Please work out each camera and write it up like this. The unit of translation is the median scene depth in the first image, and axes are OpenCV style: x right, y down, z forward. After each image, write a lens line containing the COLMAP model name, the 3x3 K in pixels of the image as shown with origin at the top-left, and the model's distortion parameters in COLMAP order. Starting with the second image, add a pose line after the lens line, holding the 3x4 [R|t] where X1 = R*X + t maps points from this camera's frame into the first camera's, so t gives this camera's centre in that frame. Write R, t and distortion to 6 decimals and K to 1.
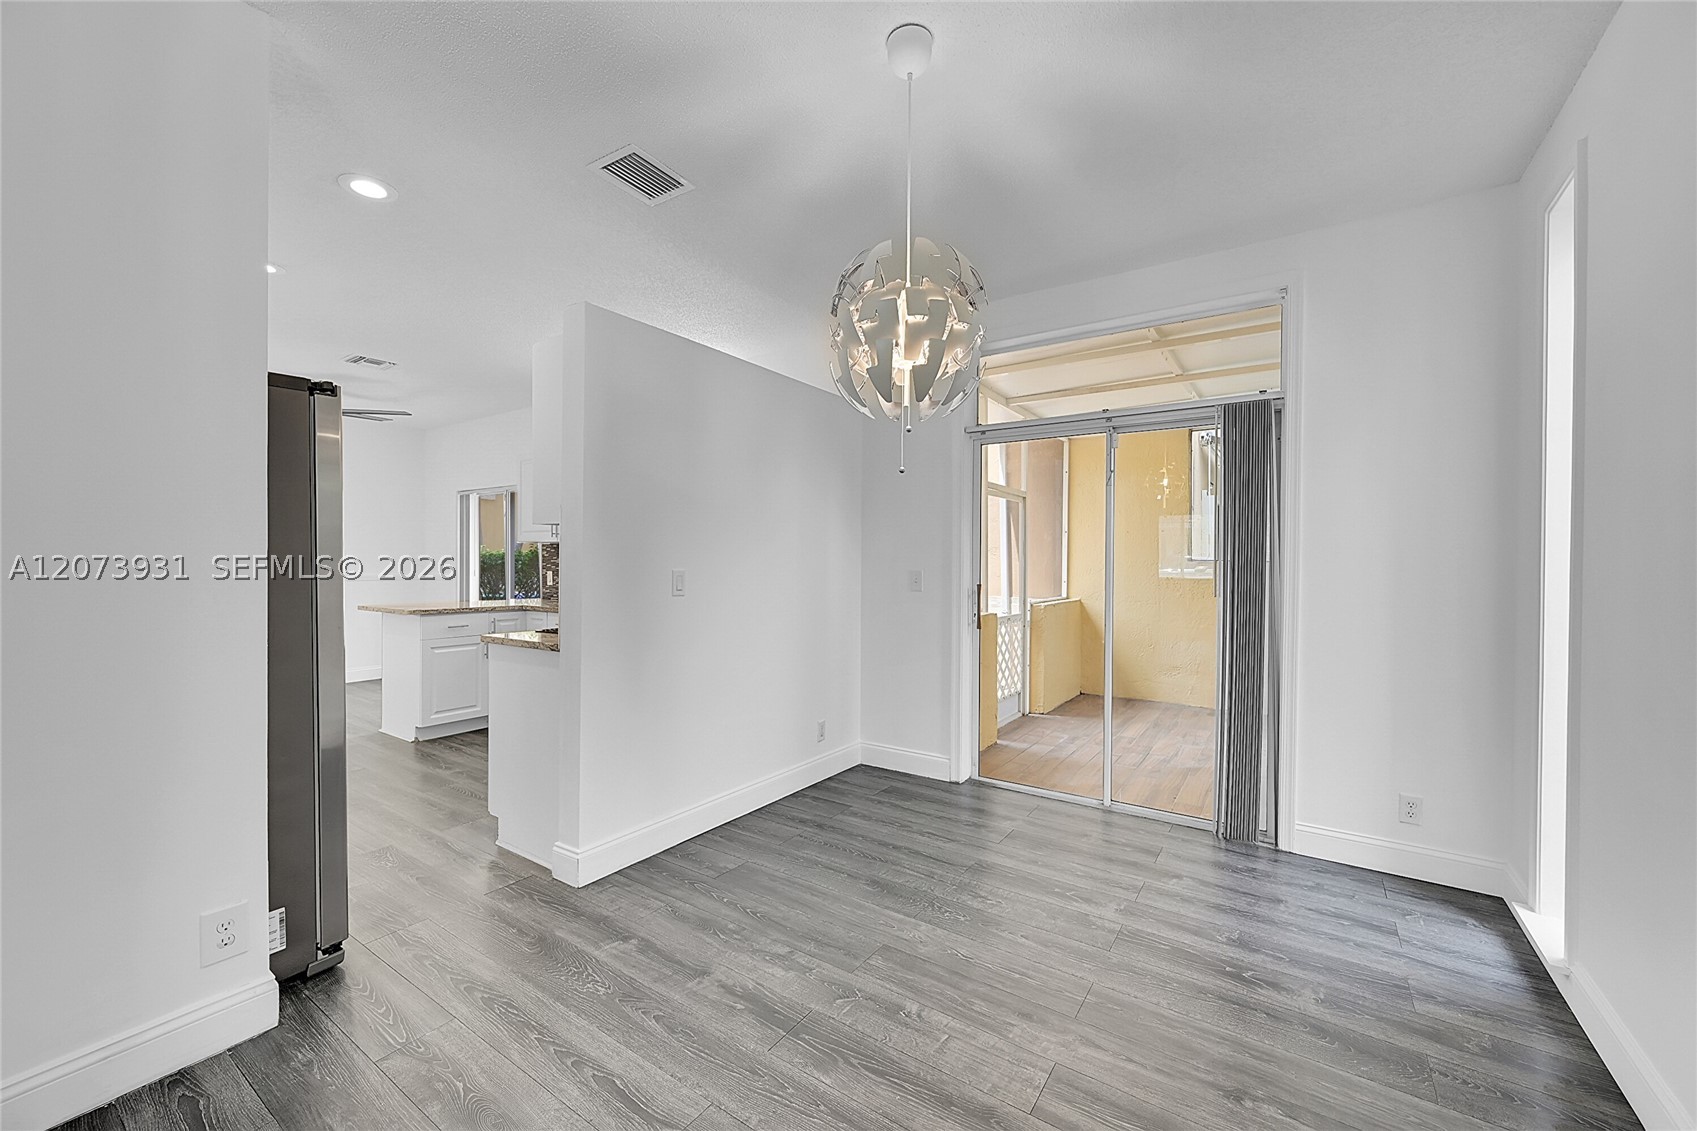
lens RADIAL K [[668.4, 0, 845.6], [0, 668.4, 565.0], [0, 0, 1]] dist [-0.000923, 0.000498]
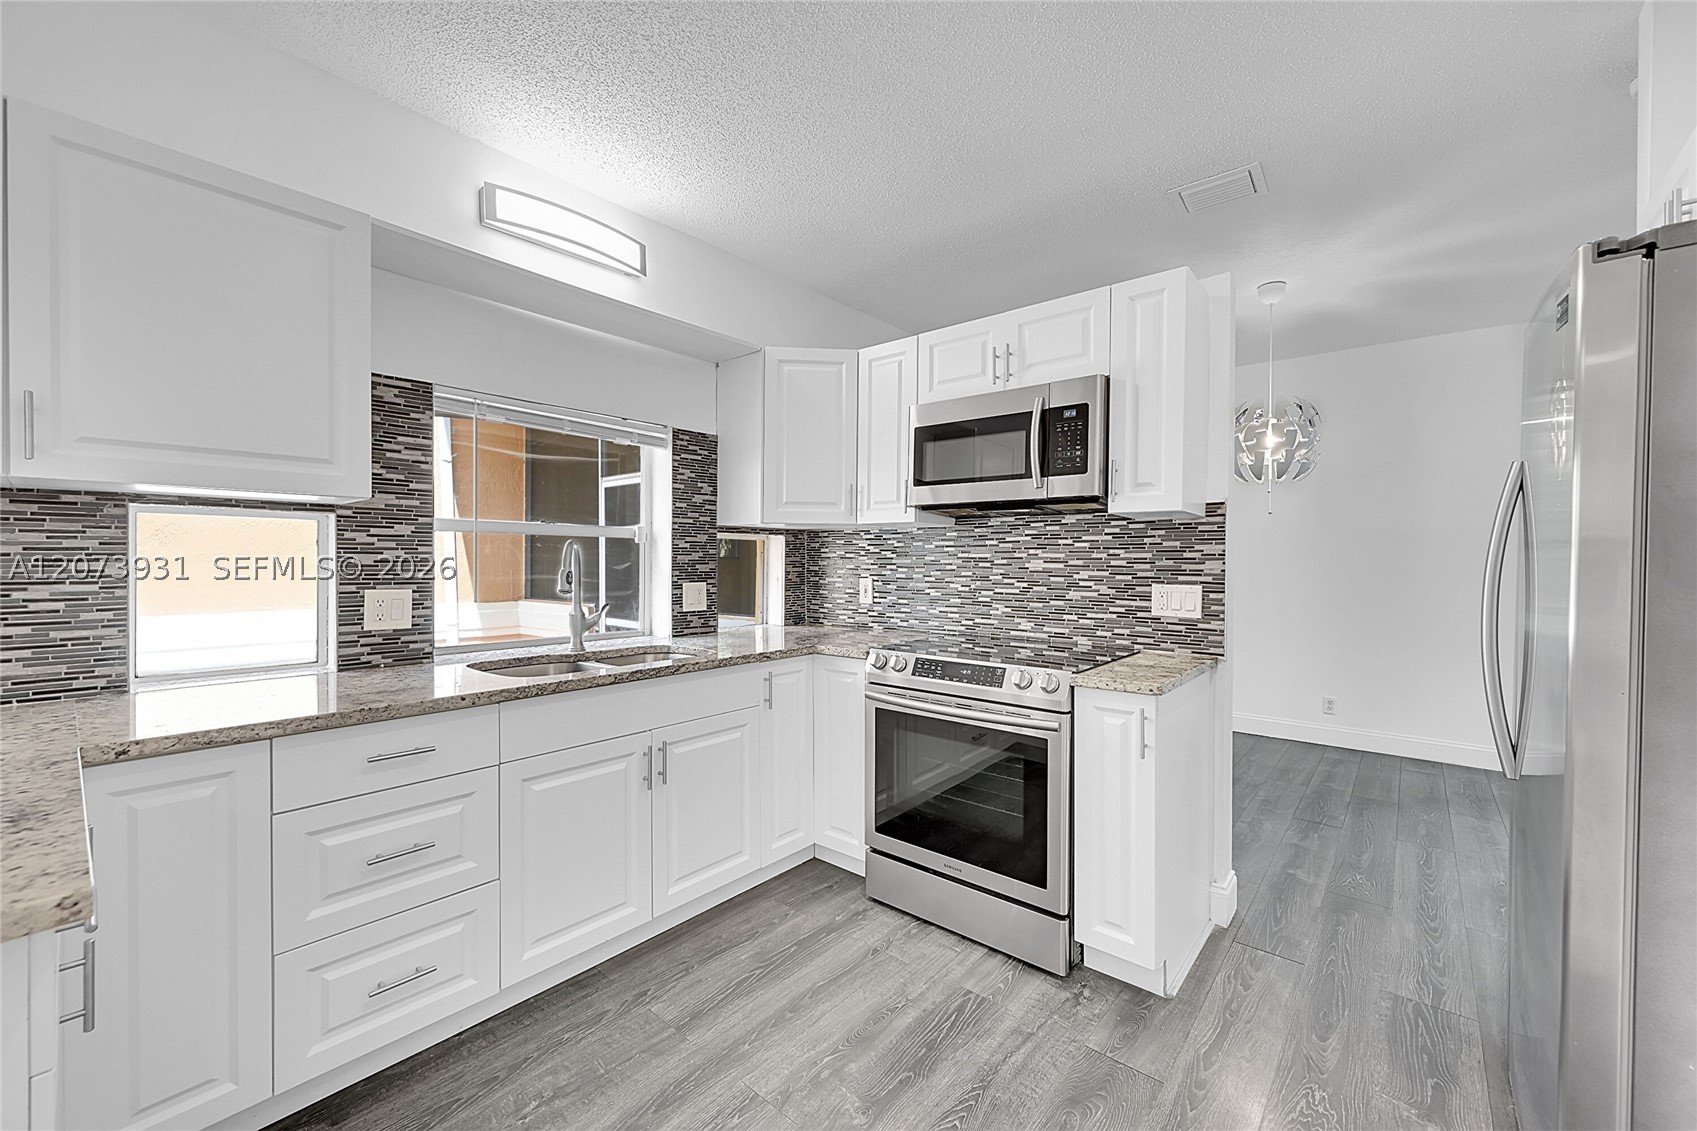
lens RADIAL K [[668.4, 0, 845.6], [0, 668.4, 565.0], [0, 0, 1]] dist [-0.000923, 0.000498]
pose [[0.103847, -0.012088, 0.994520, -0.754881], [0.001616, 0.999927, 0.011985, -0.005731], [-0.994592, 0.000362, 0.103859, 0.788905]]
